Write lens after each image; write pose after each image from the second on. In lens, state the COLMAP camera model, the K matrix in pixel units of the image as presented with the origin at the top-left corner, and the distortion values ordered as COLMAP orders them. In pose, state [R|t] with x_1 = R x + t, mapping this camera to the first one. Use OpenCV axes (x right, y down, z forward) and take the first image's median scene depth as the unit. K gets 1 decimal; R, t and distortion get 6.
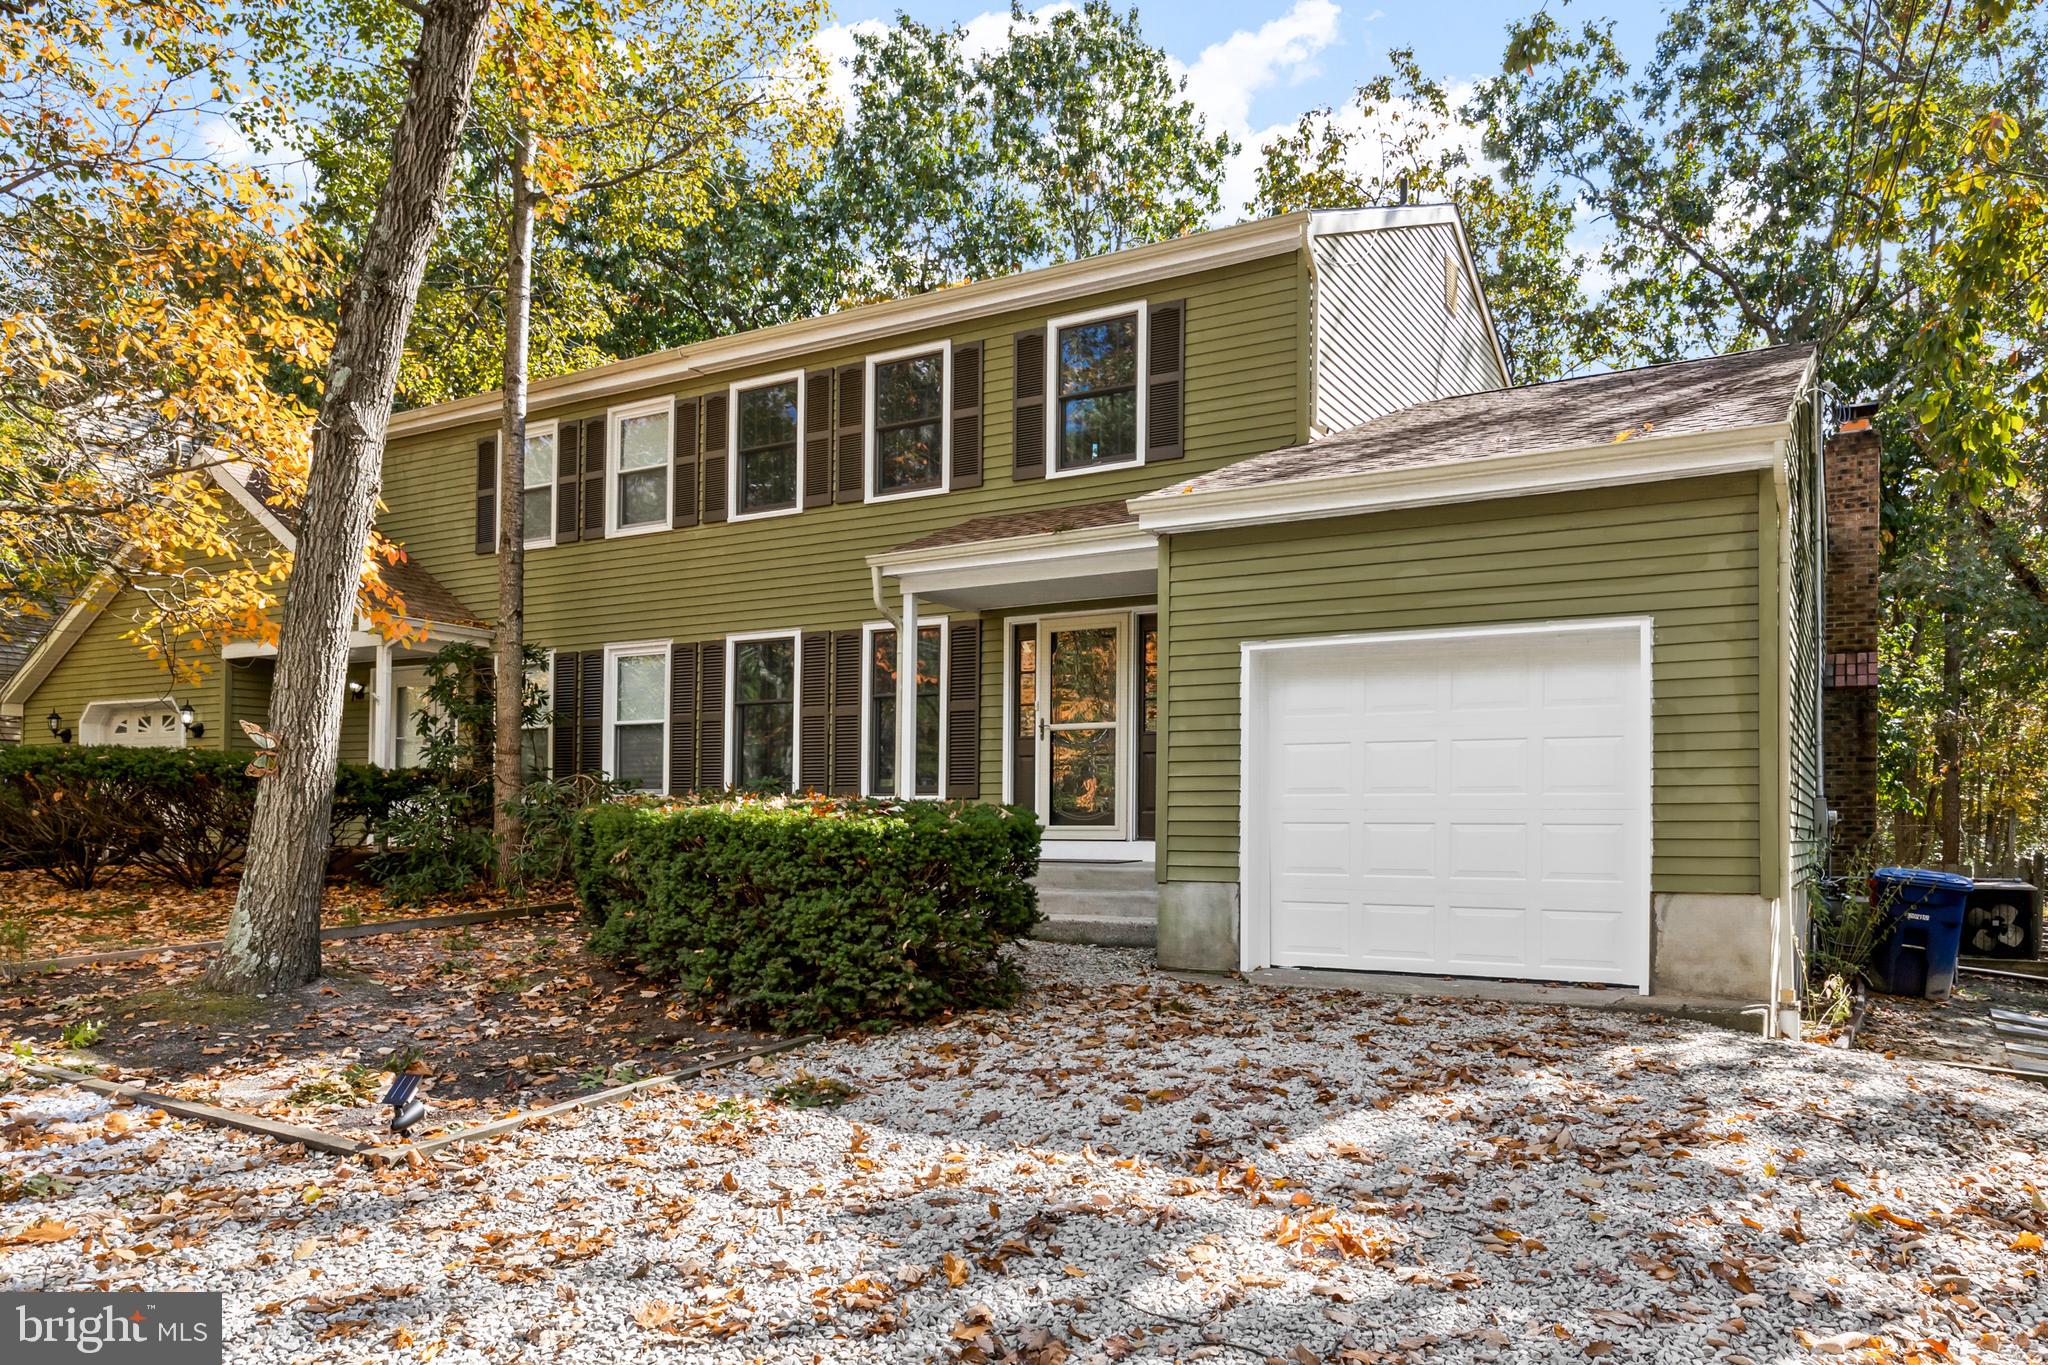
lens RADIAL K [[1382.6, 0, 1028.2], [0, 1382.6, 675.7], [0, 0, 1]] dist [-0.001917, -0.000087]
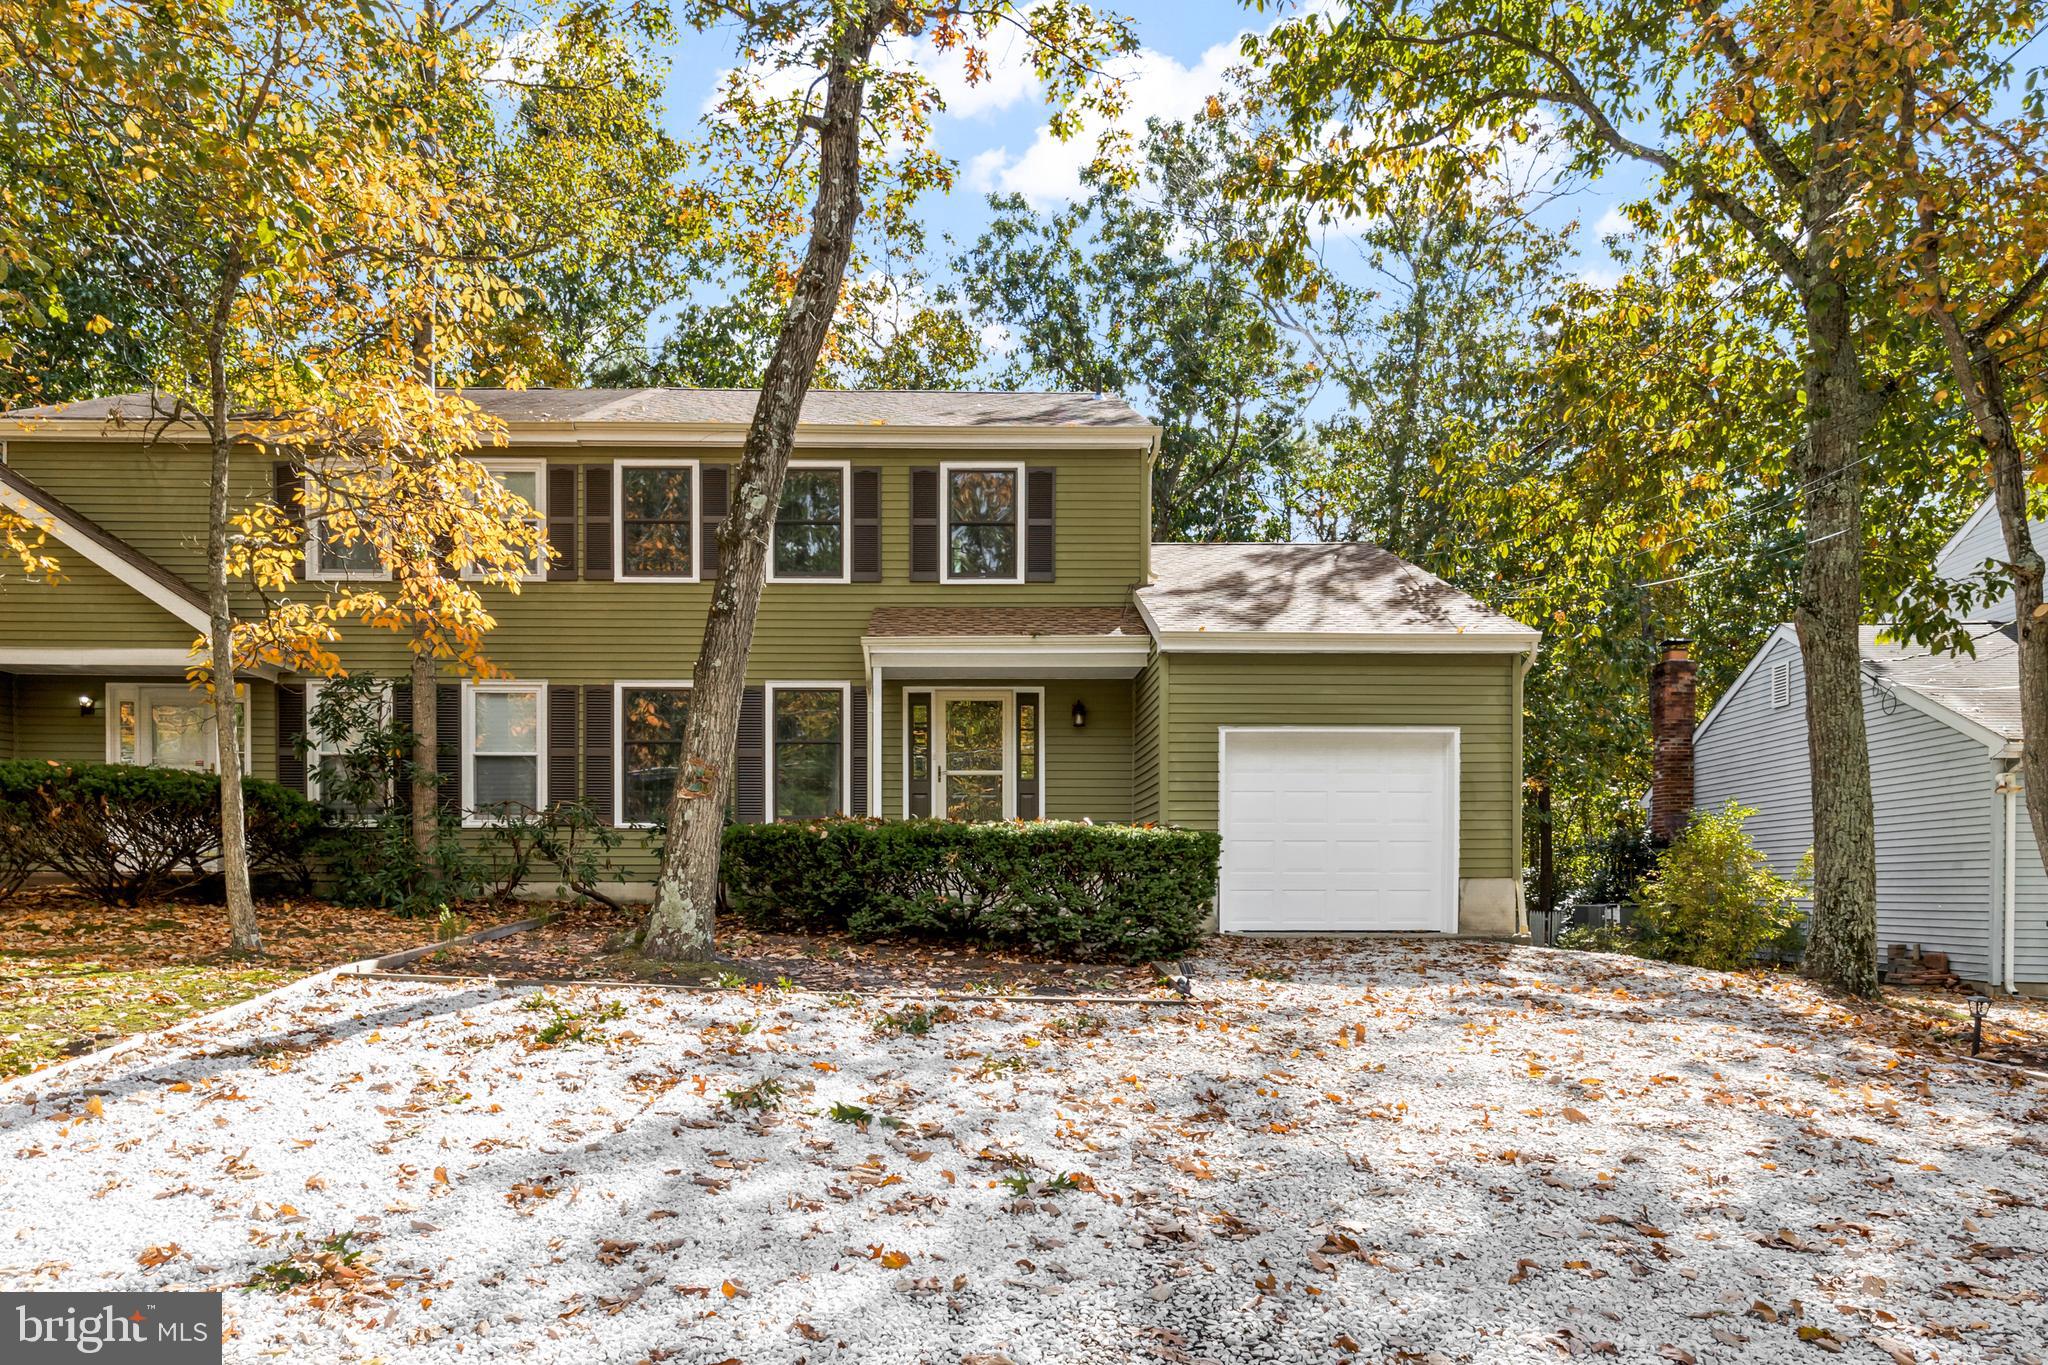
lens RADIAL K [[1382.6, 0, 1027.5], [0, 1382.6, 684.4], [0, 0, 1]] dist [-0.001917, -0.000087]
pose [[0.864422, 0.062905, 0.498817, -0.561356], [-0.050449, 0.997987, -0.038430, -0.000184], [-0.500230, 0.008055, 0.865855, -0.176943]]
